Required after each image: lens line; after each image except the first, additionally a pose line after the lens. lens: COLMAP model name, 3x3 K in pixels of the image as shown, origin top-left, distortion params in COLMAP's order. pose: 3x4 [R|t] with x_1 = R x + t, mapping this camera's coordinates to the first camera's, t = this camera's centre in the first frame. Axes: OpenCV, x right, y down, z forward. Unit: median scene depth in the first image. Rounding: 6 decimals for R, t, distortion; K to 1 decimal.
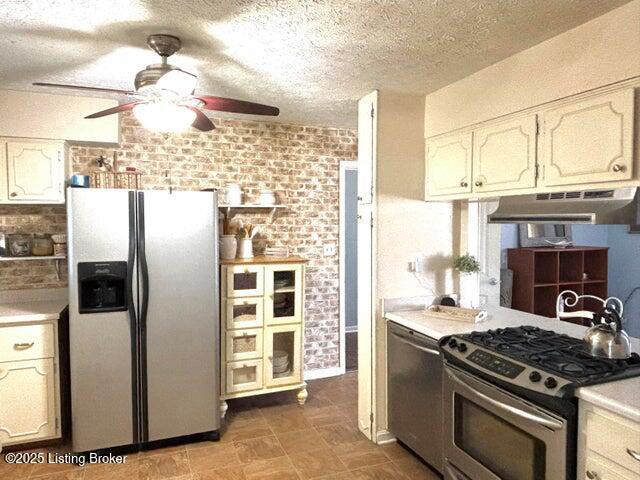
lens RADIAL K [[450.8, 0, 317.4], [0, 450.8, 241.3], [0, 0, 1]] dist [-0.006055, -0.006402]
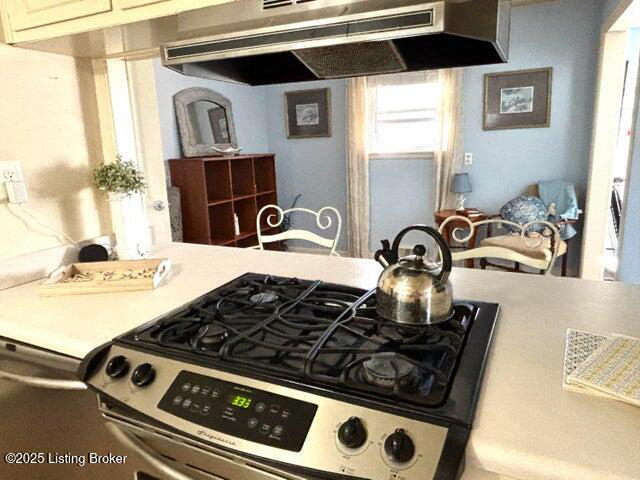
lens RADIAL K [[450.8, 0, 317.4], [0, 450.8, 241.3], [0, 0, 1]] dist [-0.006055, -0.006402]
pose [[0.731863, -0.168705, 0.660239, 0.137450], [0.057404, 0.980690, 0.186955, 0.038321], [-0.679030, -0.098925, 0.727415, 0.444086]]
